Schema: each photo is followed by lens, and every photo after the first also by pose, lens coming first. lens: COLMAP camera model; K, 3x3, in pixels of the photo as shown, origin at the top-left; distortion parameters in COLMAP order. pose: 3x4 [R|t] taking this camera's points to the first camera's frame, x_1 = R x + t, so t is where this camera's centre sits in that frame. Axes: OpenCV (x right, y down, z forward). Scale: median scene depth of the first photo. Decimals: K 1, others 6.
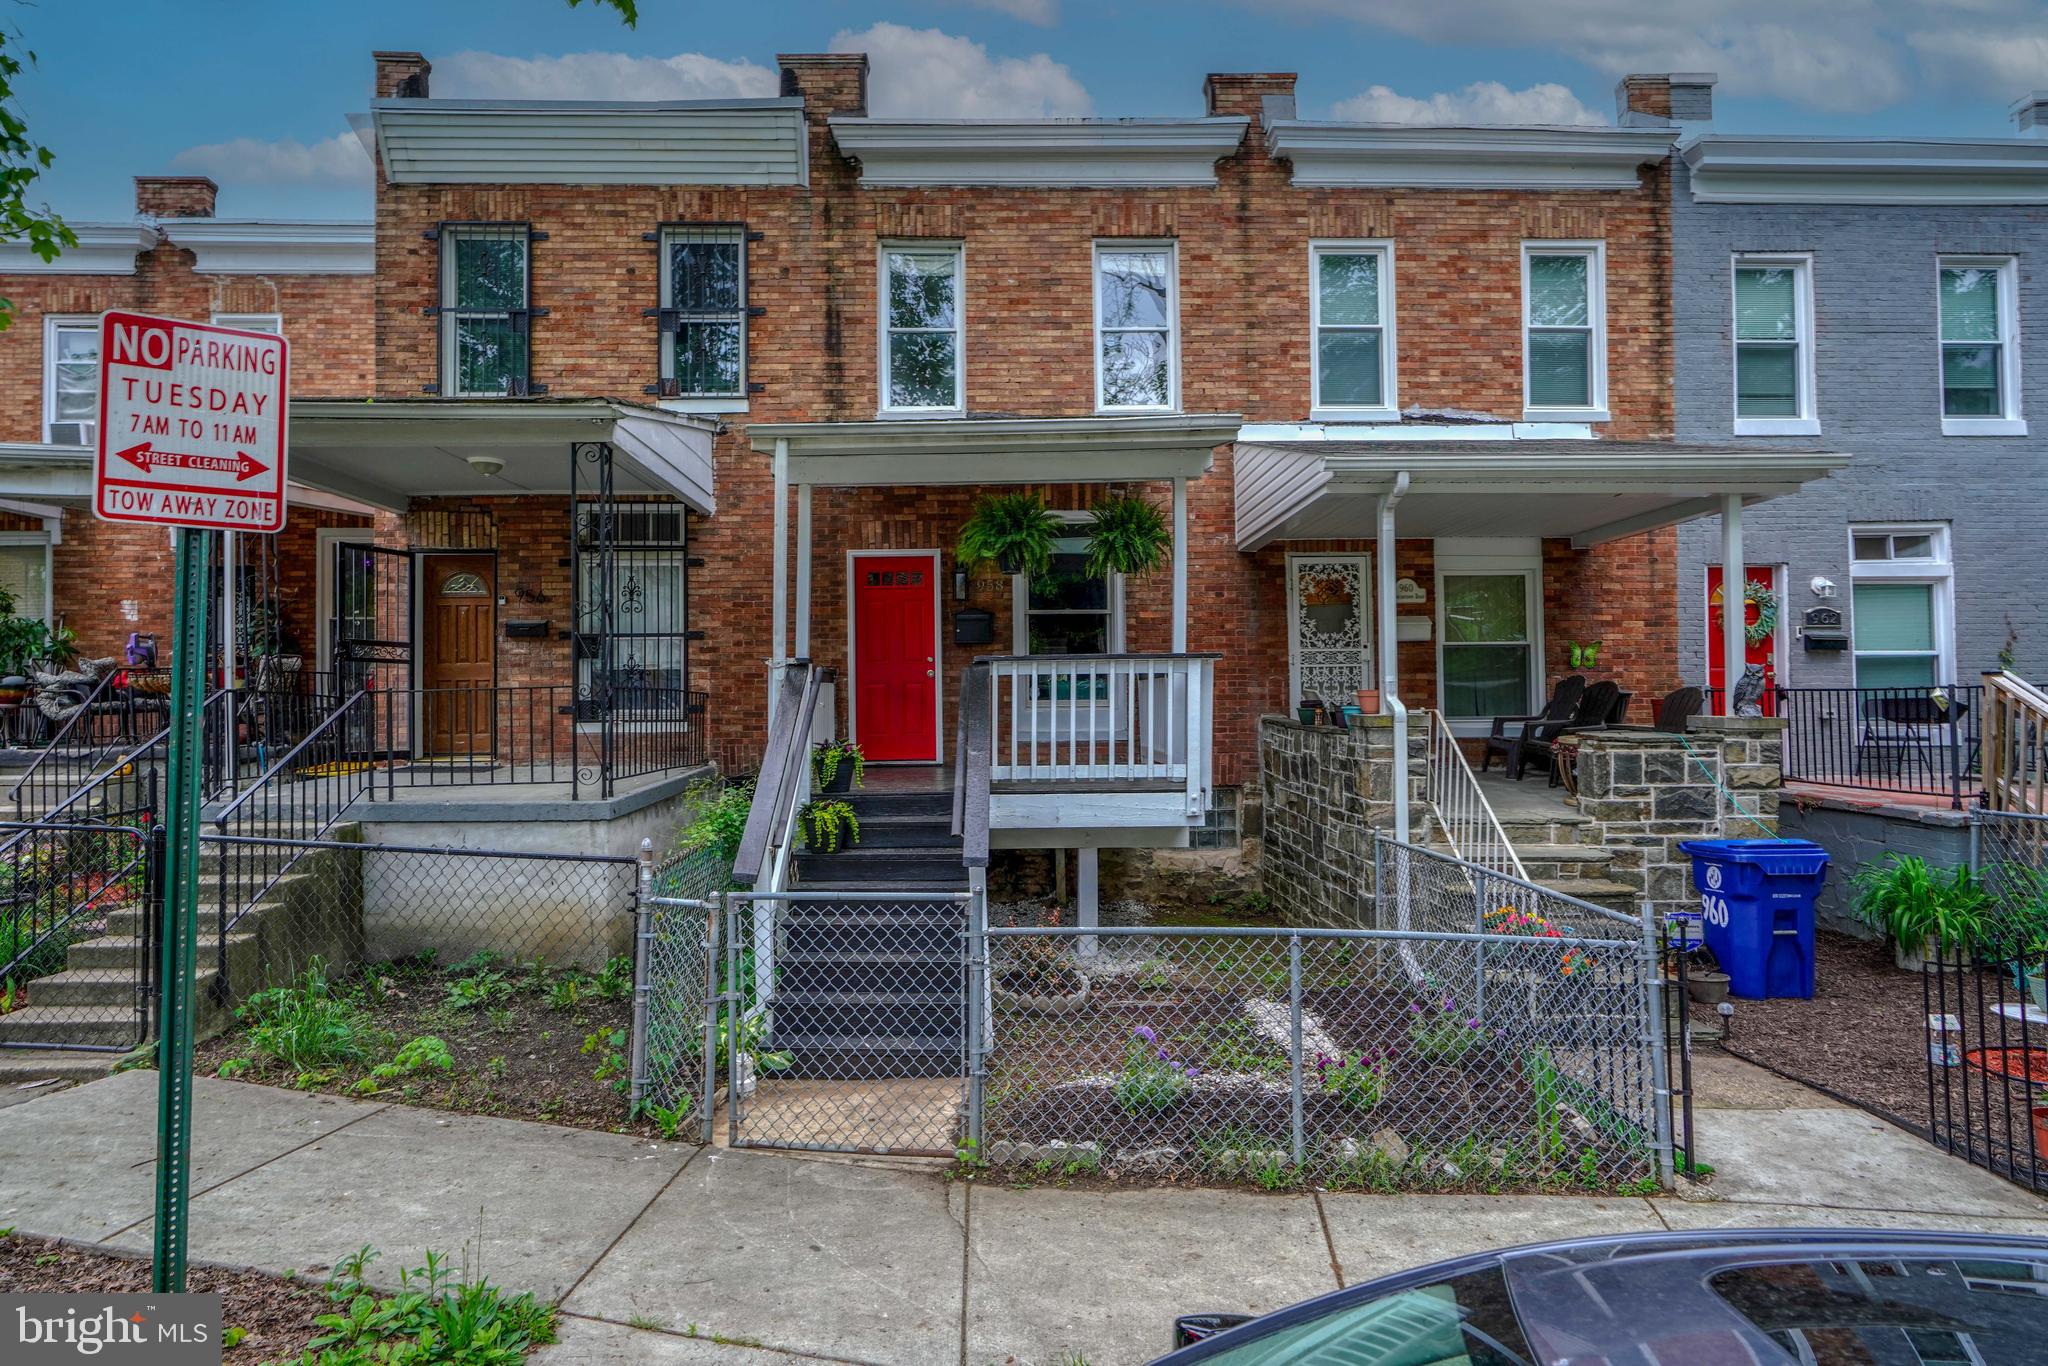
lens RADIAL K [[1119.9, 0, 1016.1], [0, 1119.9, 663.7], [0, 0, 1]] dist [-0.010357, 0.000768]
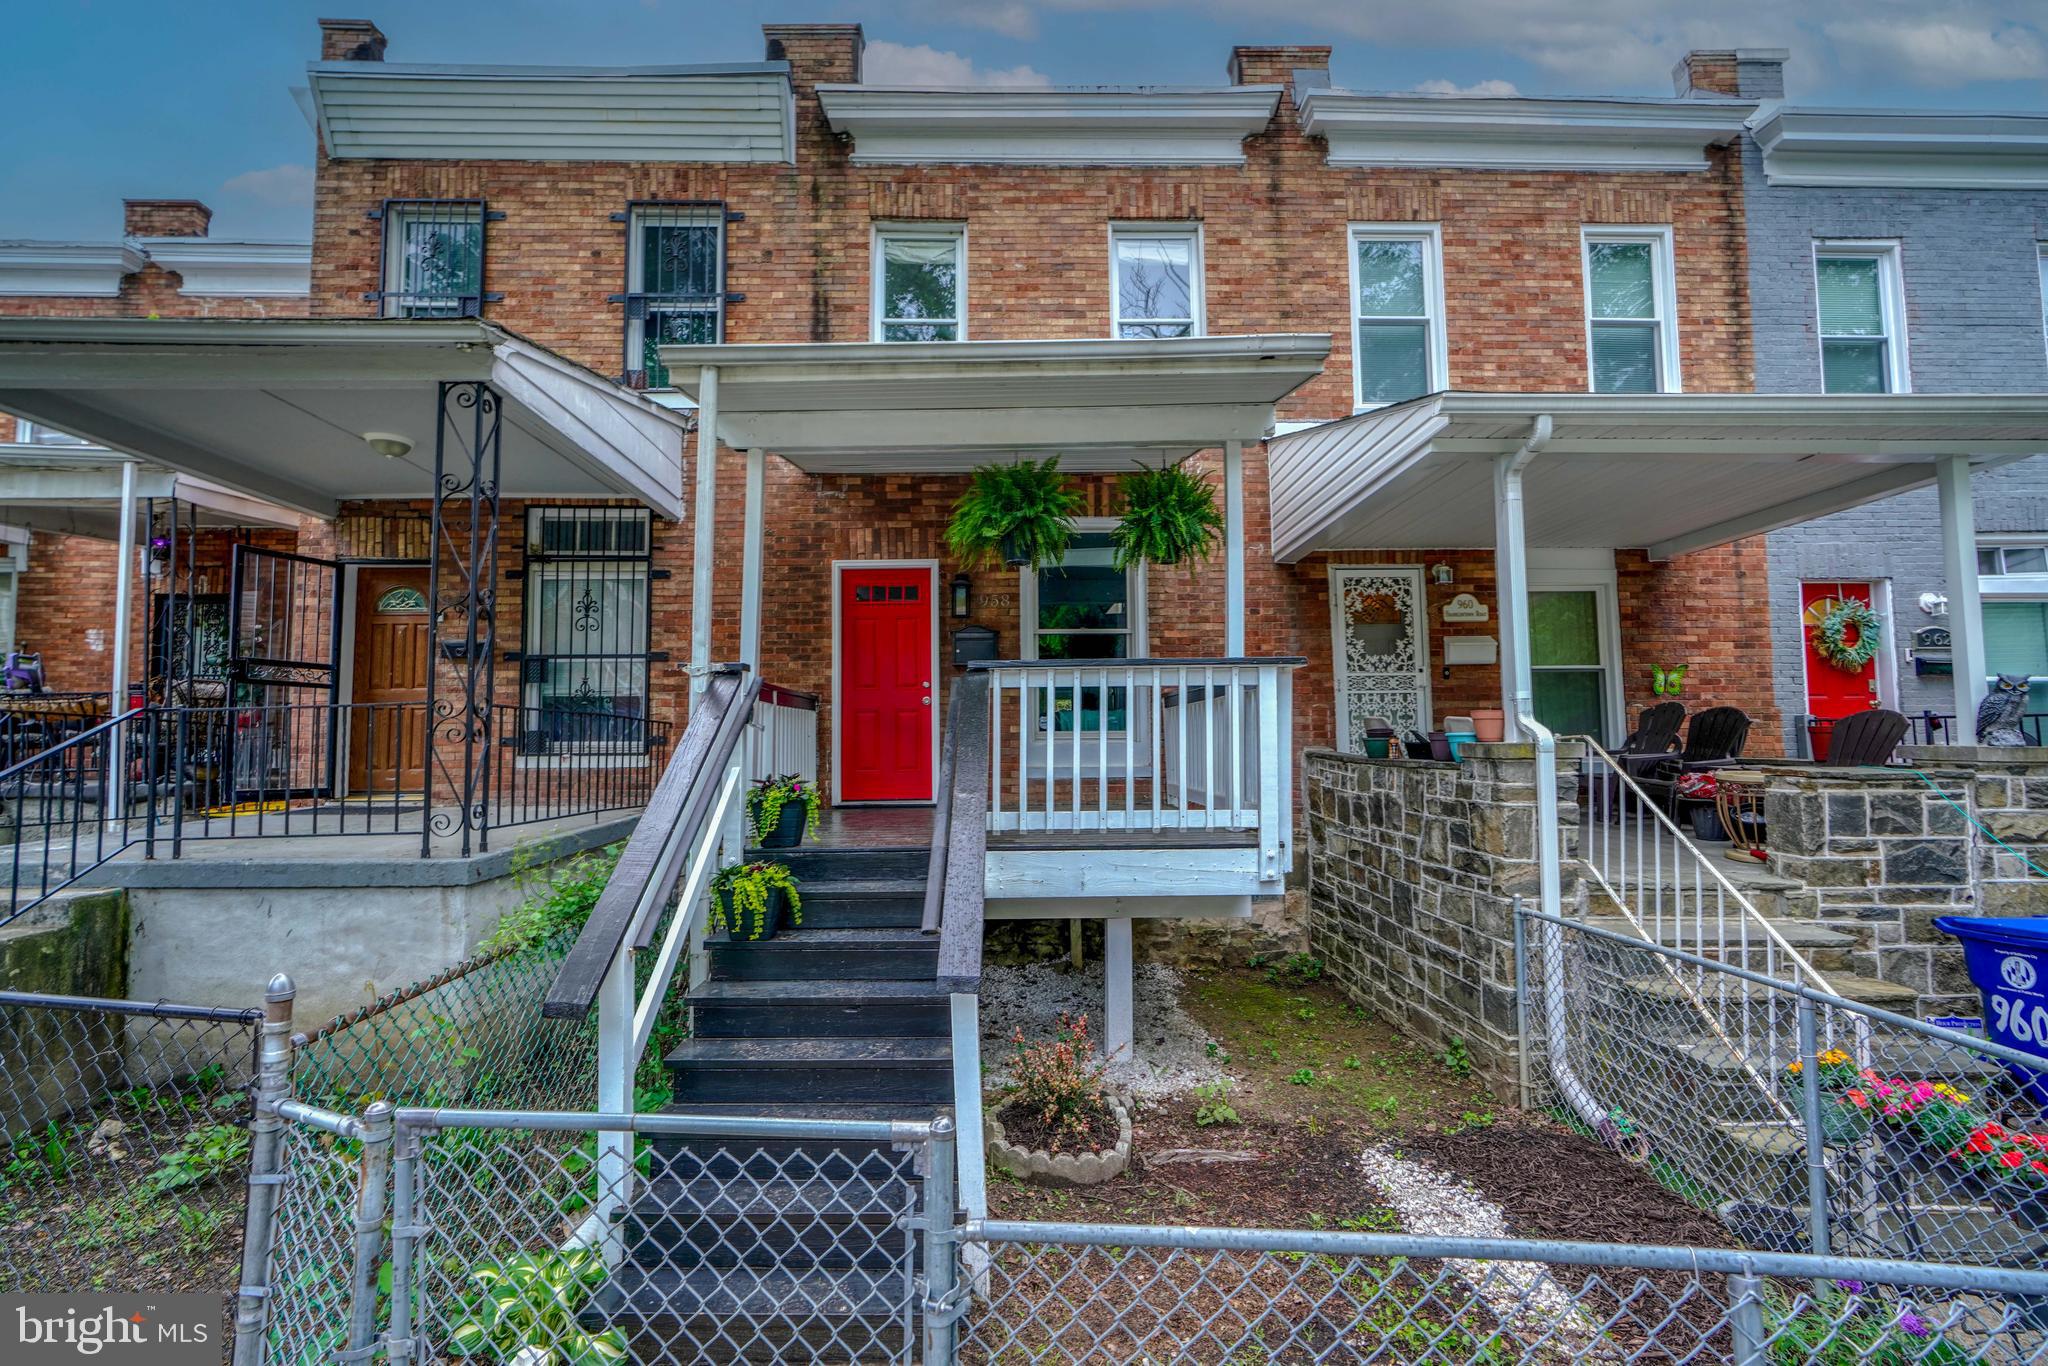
lens RADIAL K [[918.0, 0, 1019.7], [0, 918.0, 682.9], [0, 0, 1]] dist [-0.013382, 0.006533]
pose [[0.999997, 0.000545, -0.002257, -0.001756], [-0.000622, 0.999398, -0.034676, 0.019597], [0.002237, 0.034678, 0.999396, 0.277963]]
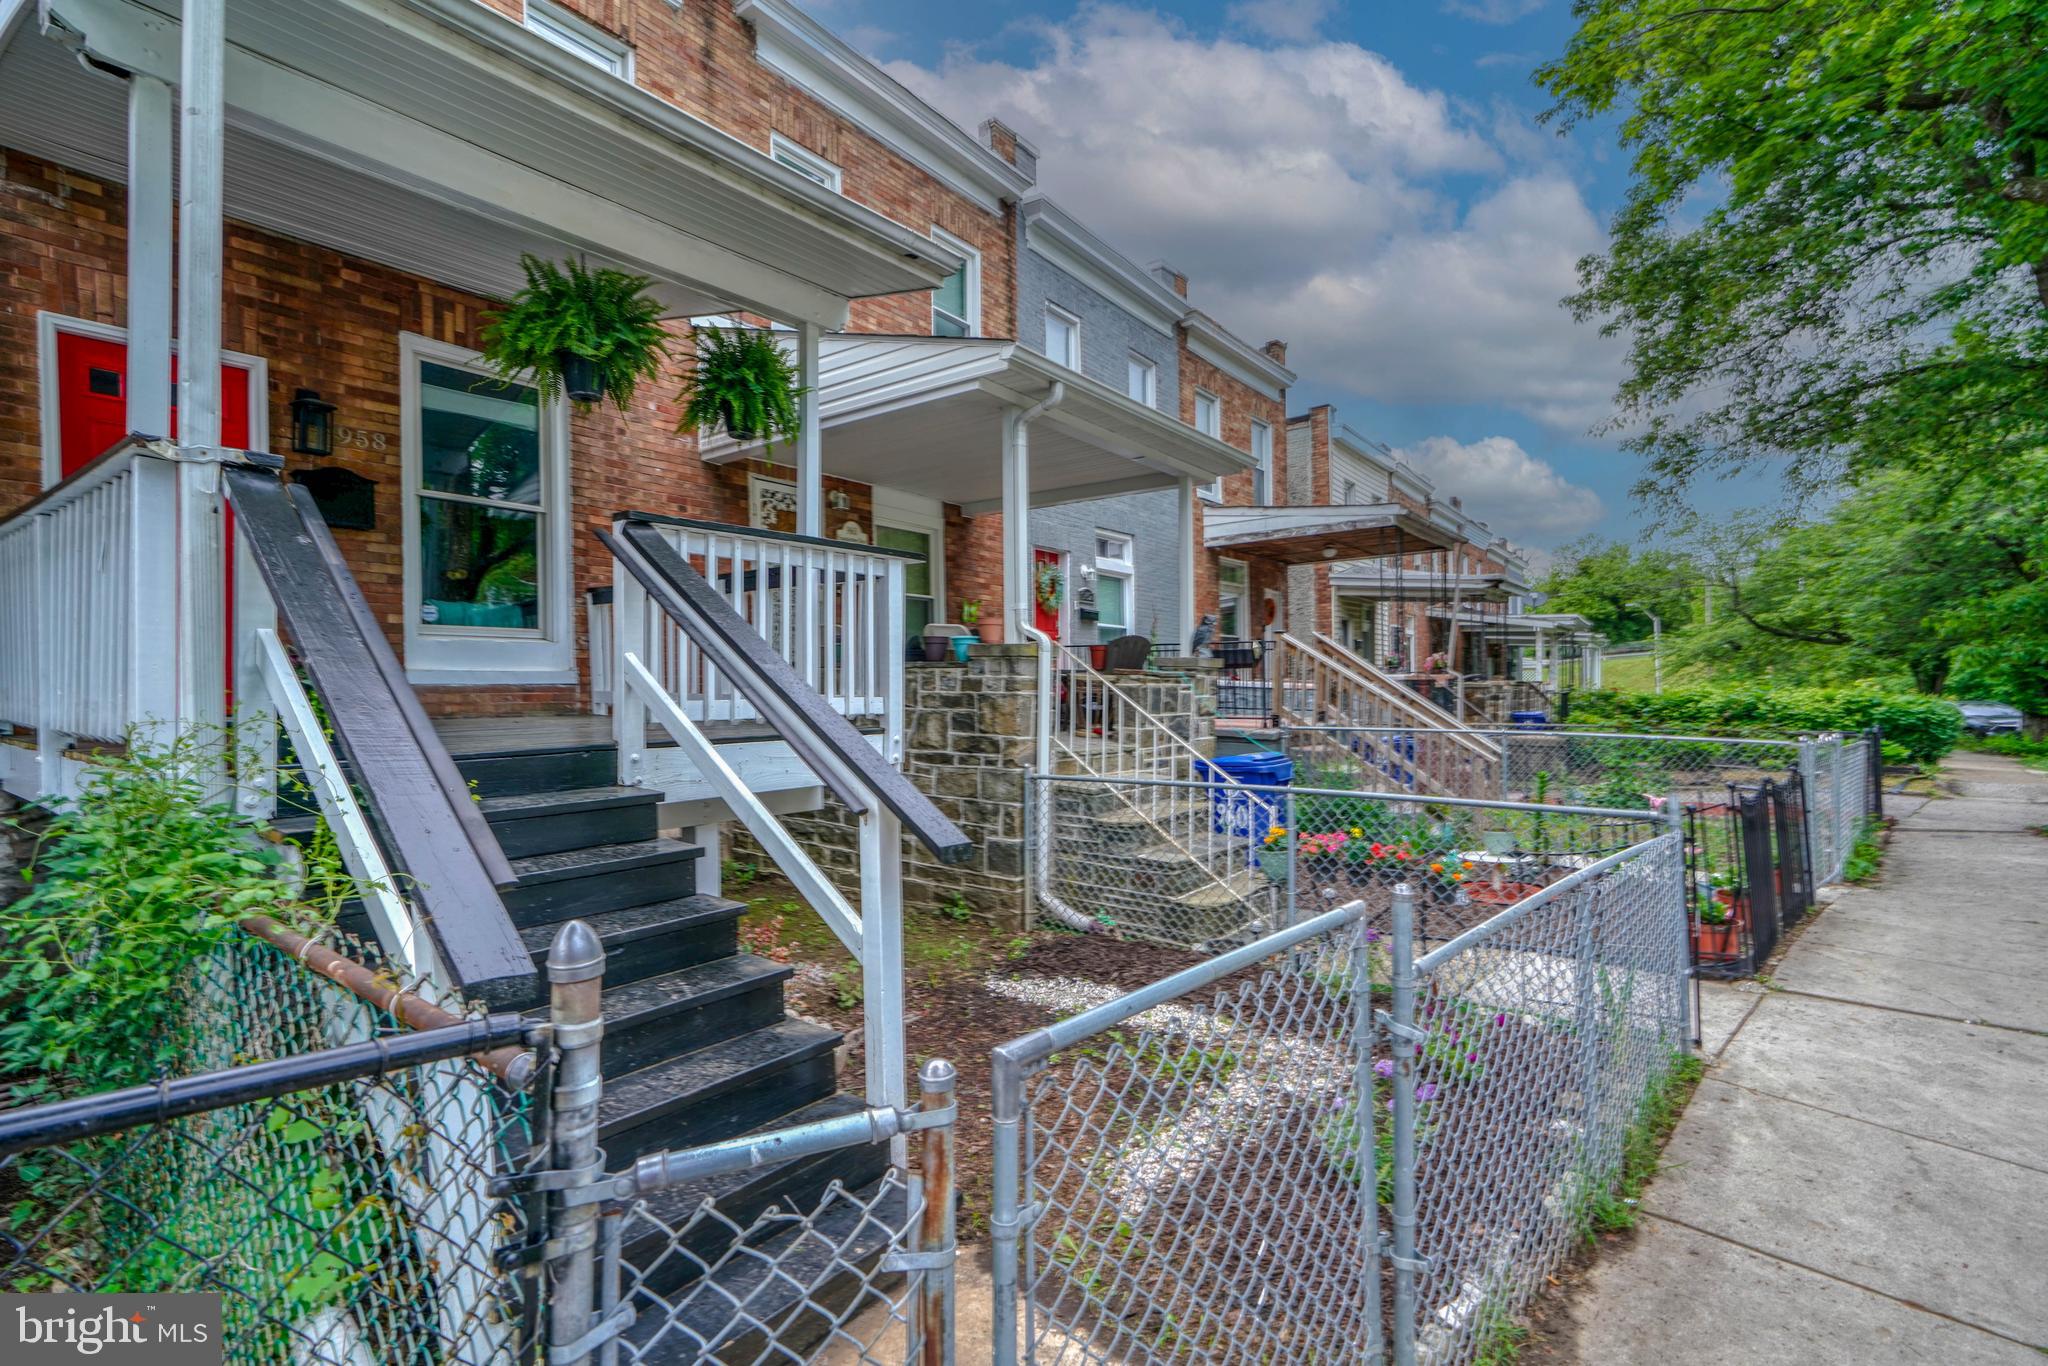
lens RADIAL K [[928.1, 0, 1005.7], [0, 928.1, 683.2], [0, 0, 1]] dist [-0.011495, 0.006339]
pose [[0.628416, 0.006766, 0.777848, -0.198461], [-0.032657, 0.999310, 0.017691, 0.046682], [-0.777192, -0.036520, 0.628203, 0.379122]]
